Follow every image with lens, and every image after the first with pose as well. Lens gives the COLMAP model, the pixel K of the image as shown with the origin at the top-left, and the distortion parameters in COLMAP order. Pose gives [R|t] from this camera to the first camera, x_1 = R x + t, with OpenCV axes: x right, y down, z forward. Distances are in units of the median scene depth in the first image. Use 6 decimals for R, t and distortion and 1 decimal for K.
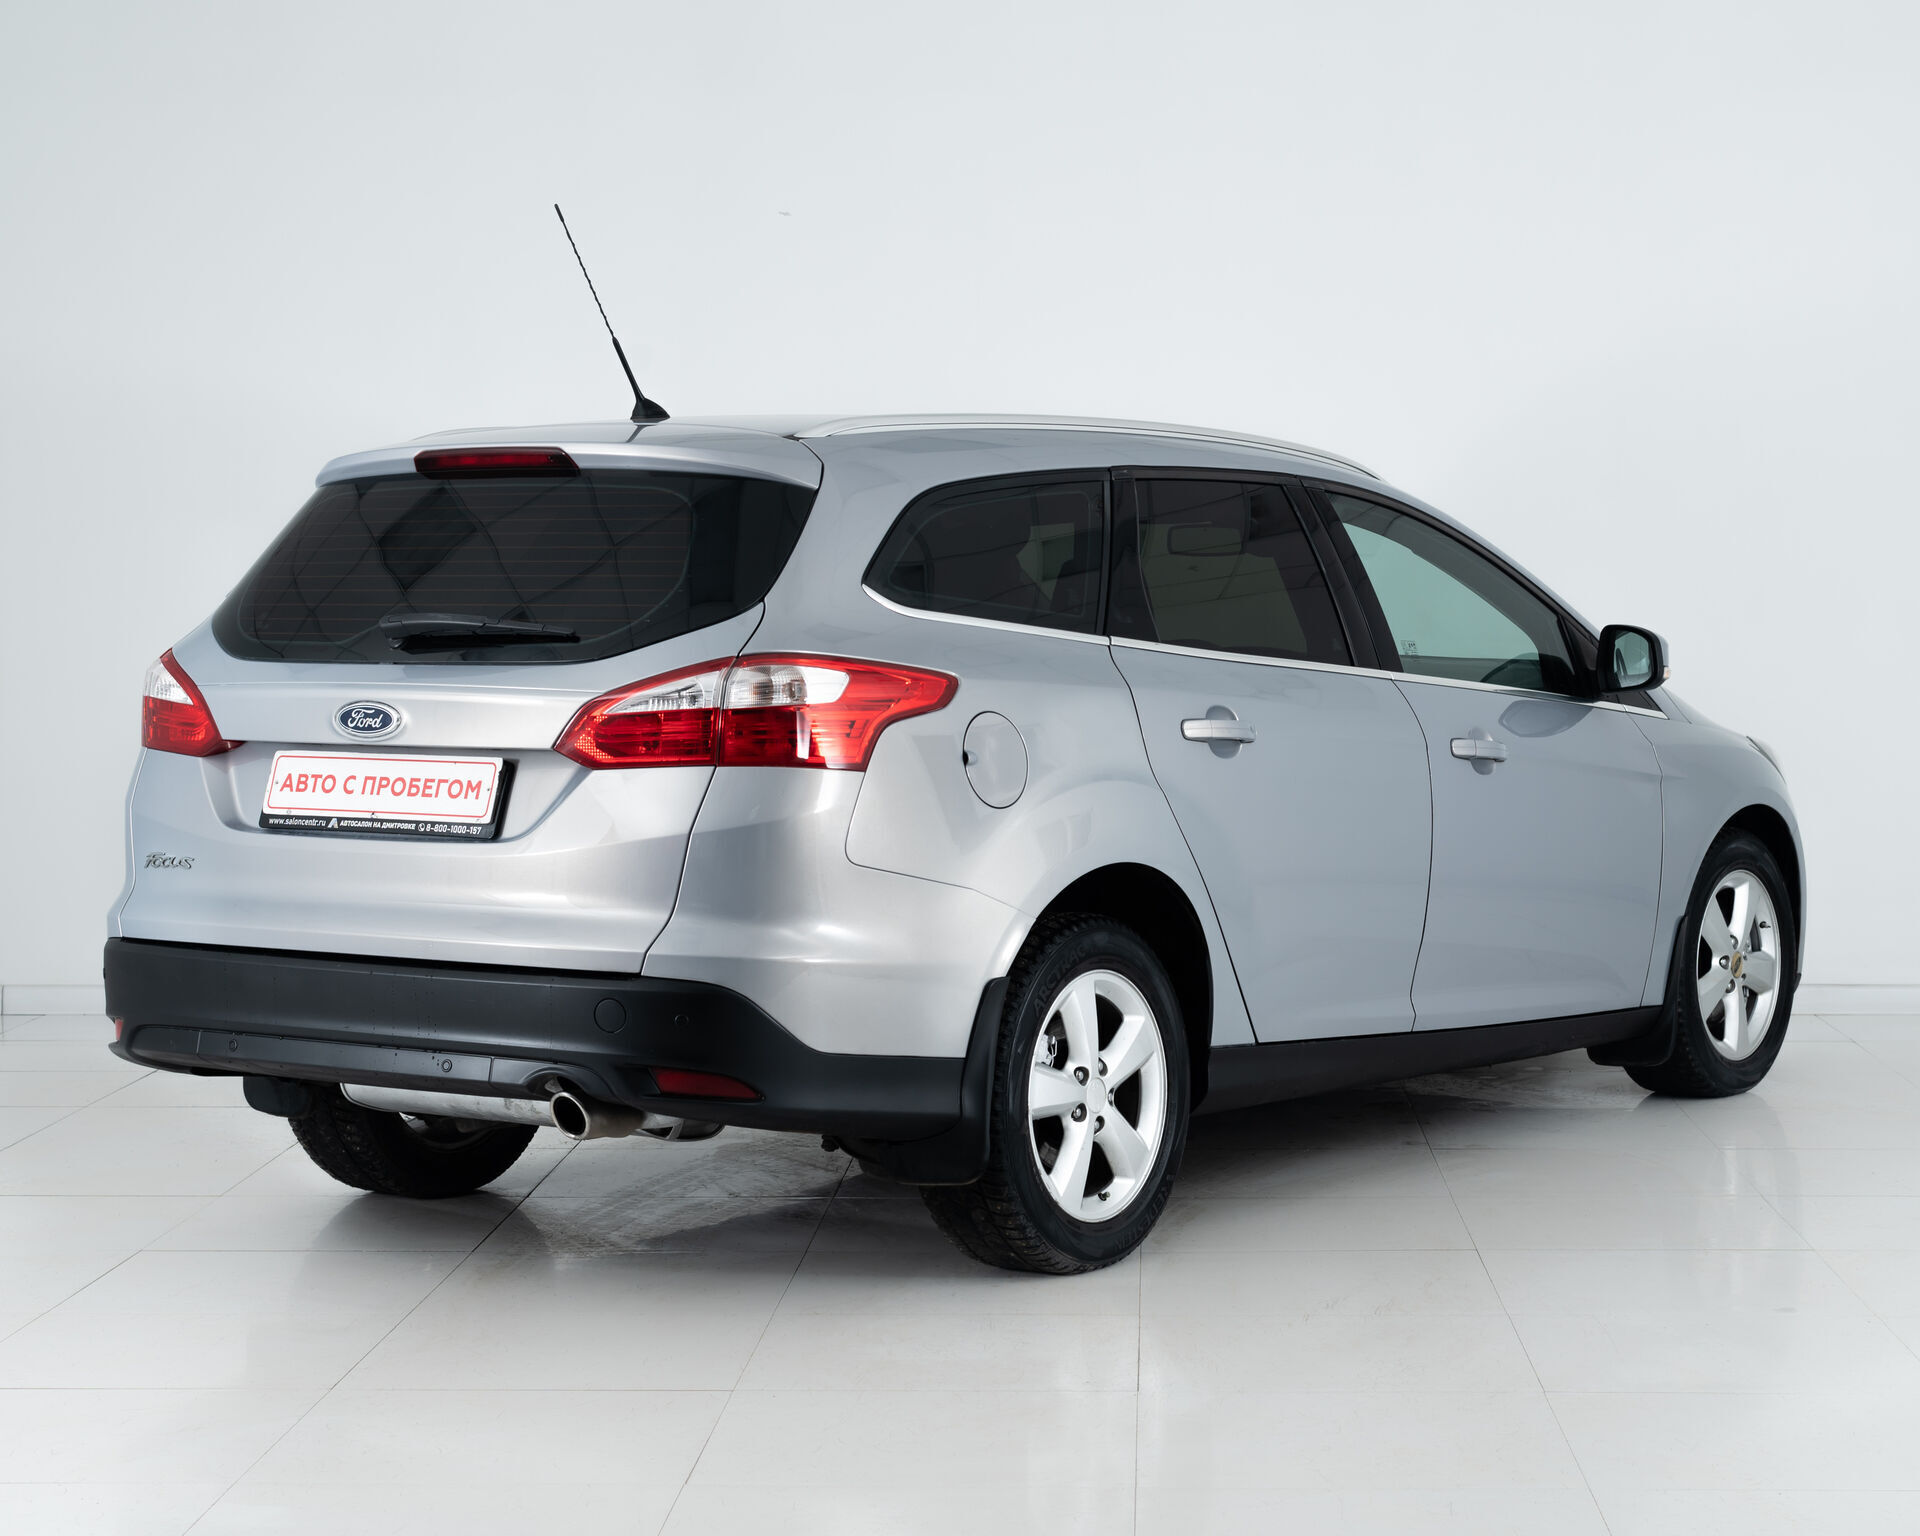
lens RADIAL K [[4371.7, 0, 960.0], [0, 4371.7, 768.0], [0, 0, 1]] dist [-0.139730, -0.187208]
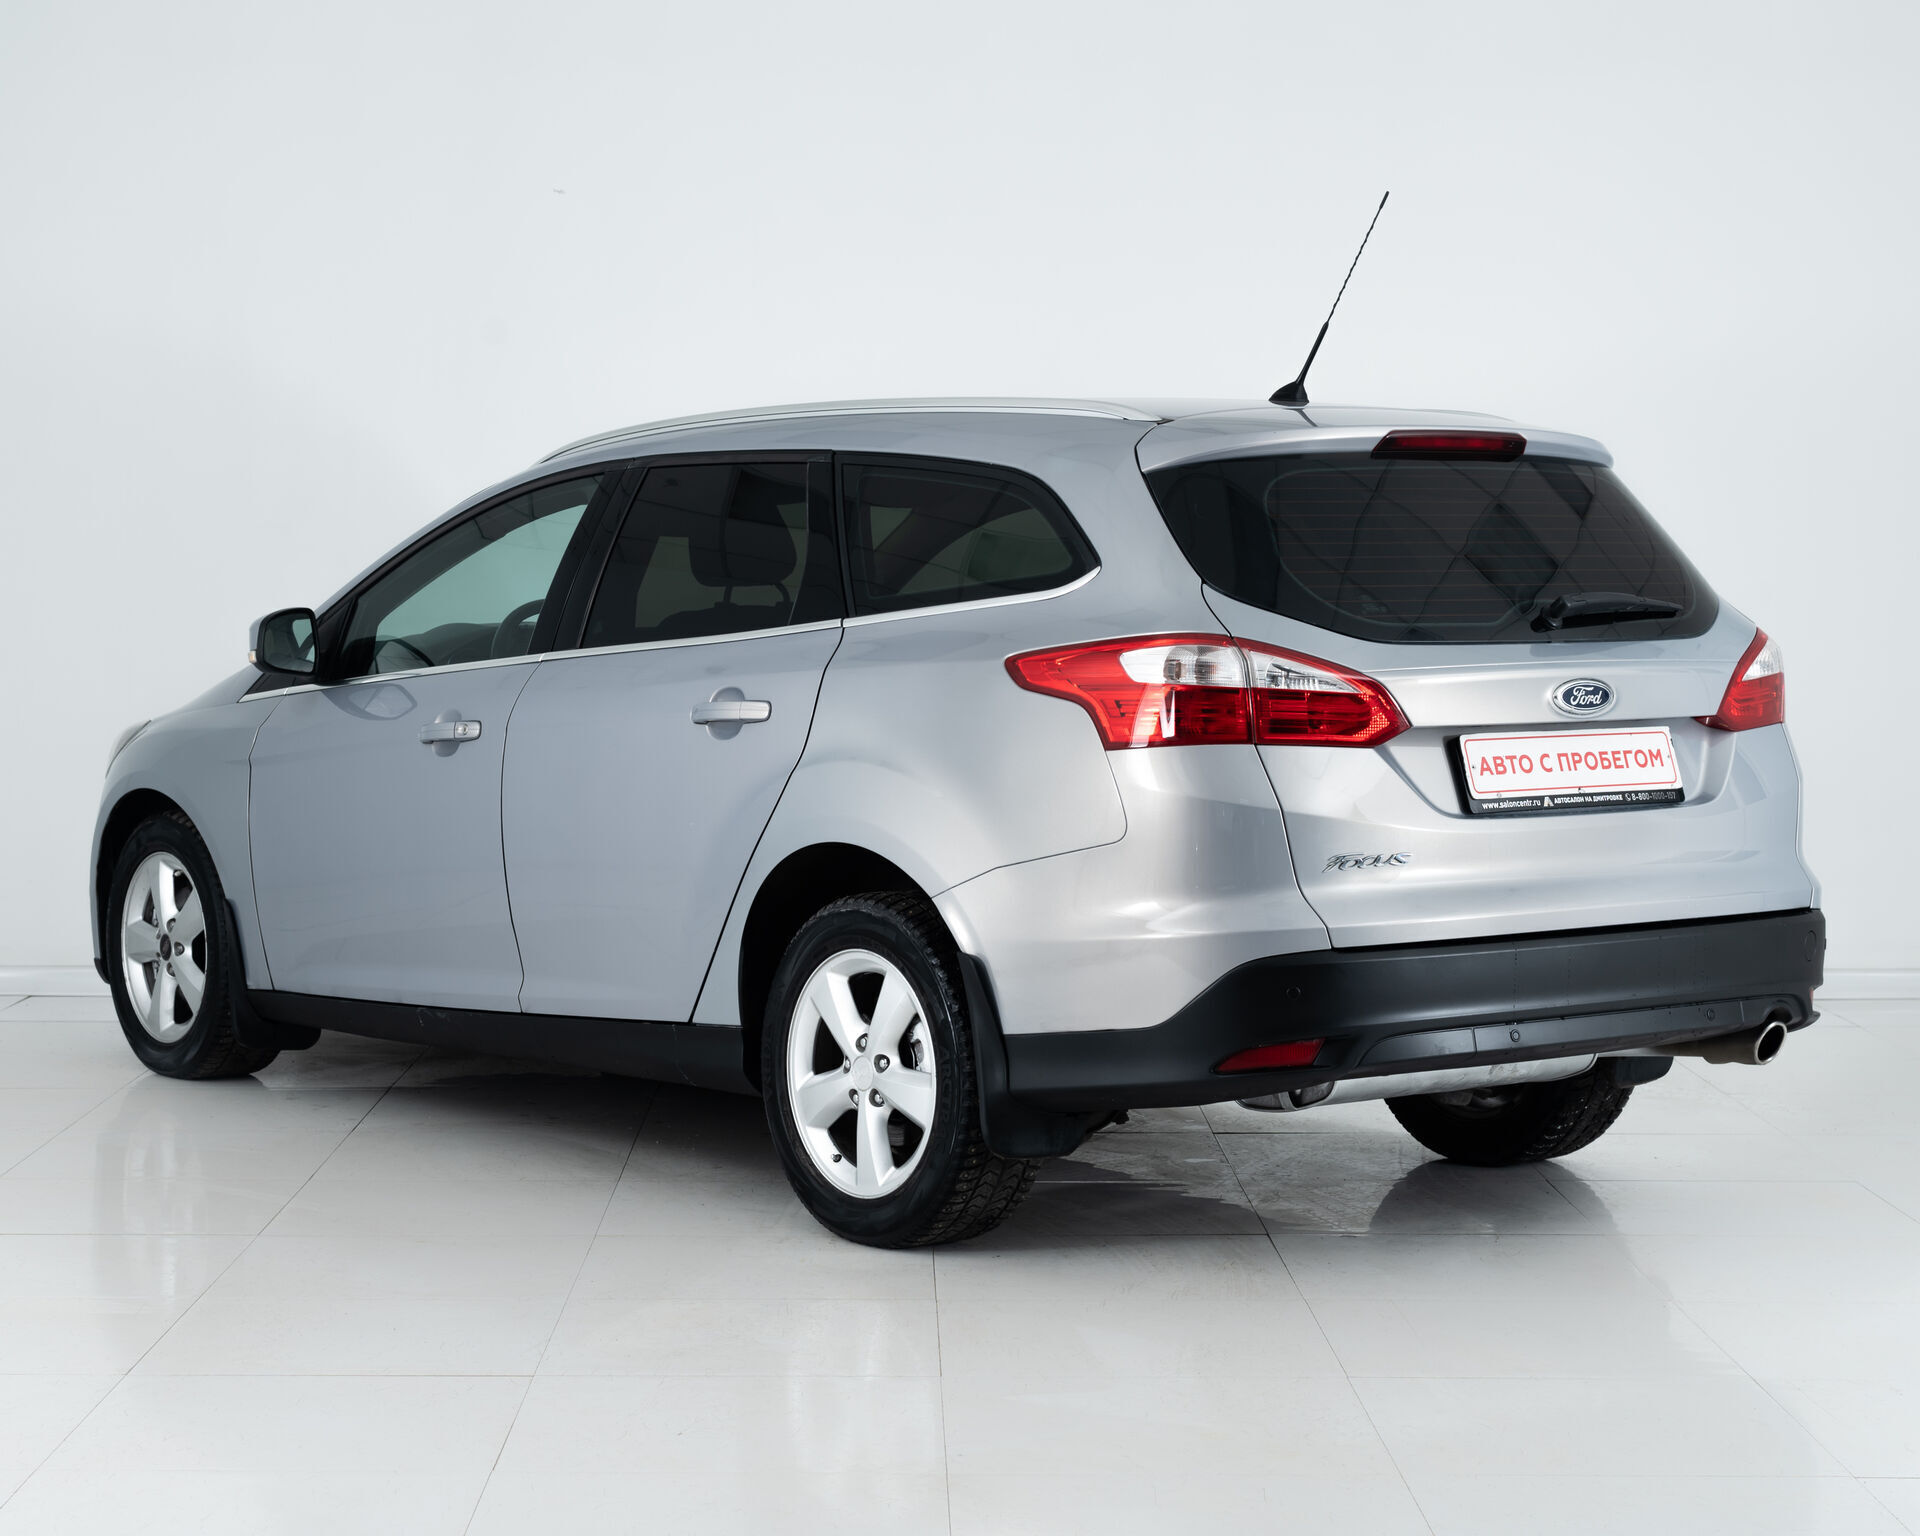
lens RADIAL K [[4371.7, 0, 960.0], [0, 4371.7, 768.0], [0, 0, 1]] dist [-0.139730, -0.187208]
pose [[0.271724, -0.047652, 0.961195, -1.148906], [0.047574, 0.998217, 0.036038, -0.037894], [-0.961199, 0.035935, 0.273507, 0.856073]]
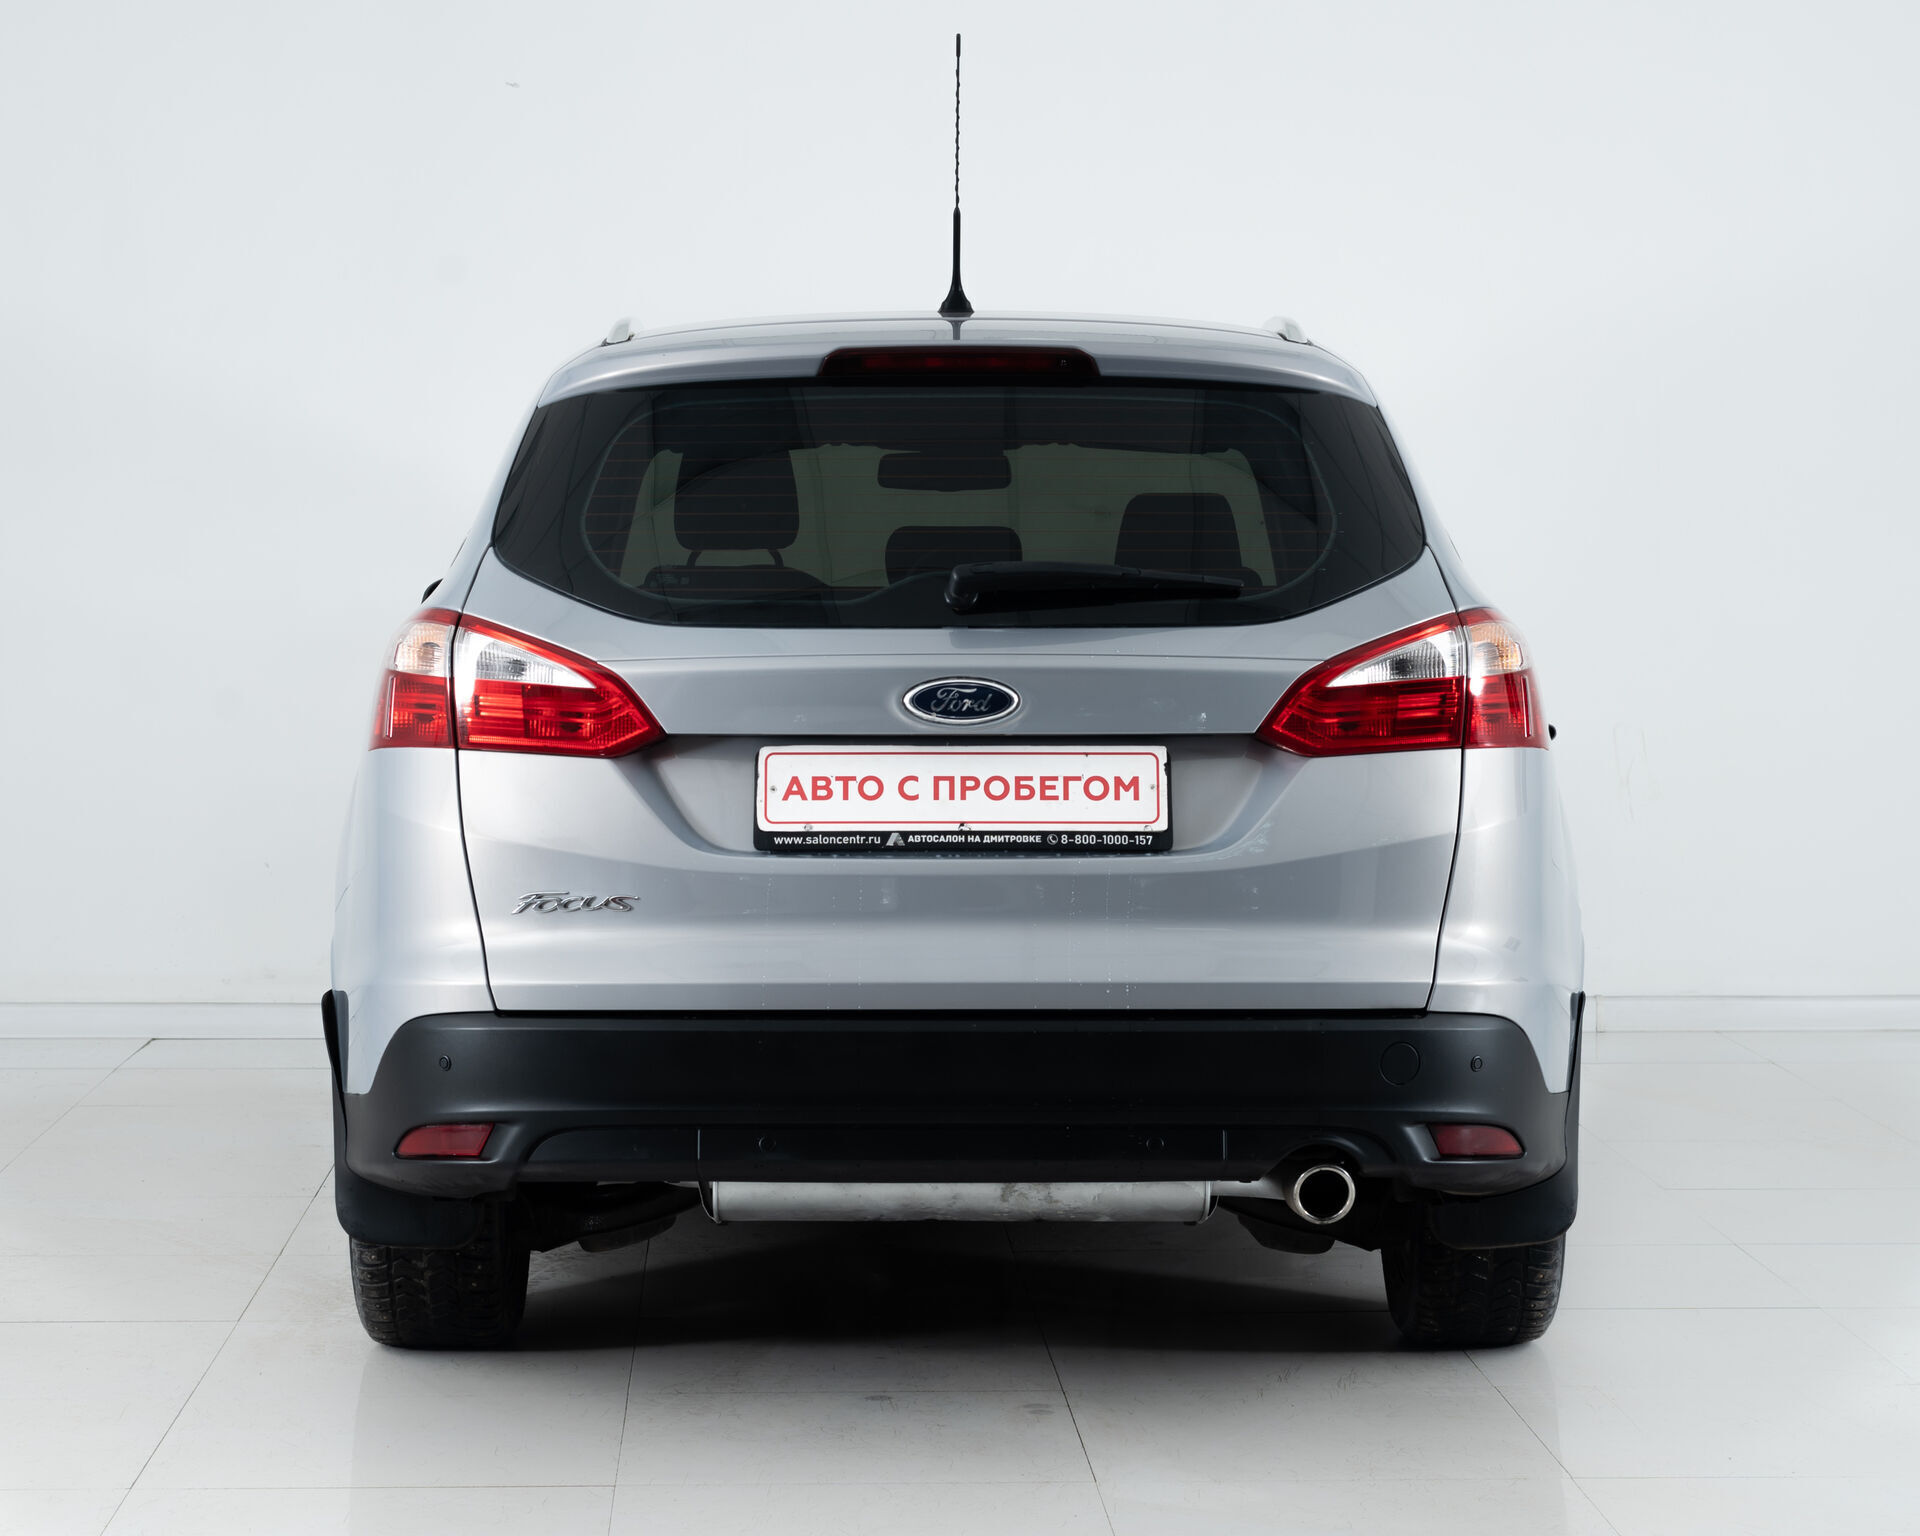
lens RADIAL K [[4371.7, 0, 960.0], [0, 4371.7, 768.0], [0, 0, 1]] dist [-0.139730, -0.187208]
pose [[0.806119, -0.033000, 0.590832, -0.582167], [0.025799, 0.999454, 0.020624, -0.015099], [-0.591191, -0.001382, 0.806531, 0.383579]]
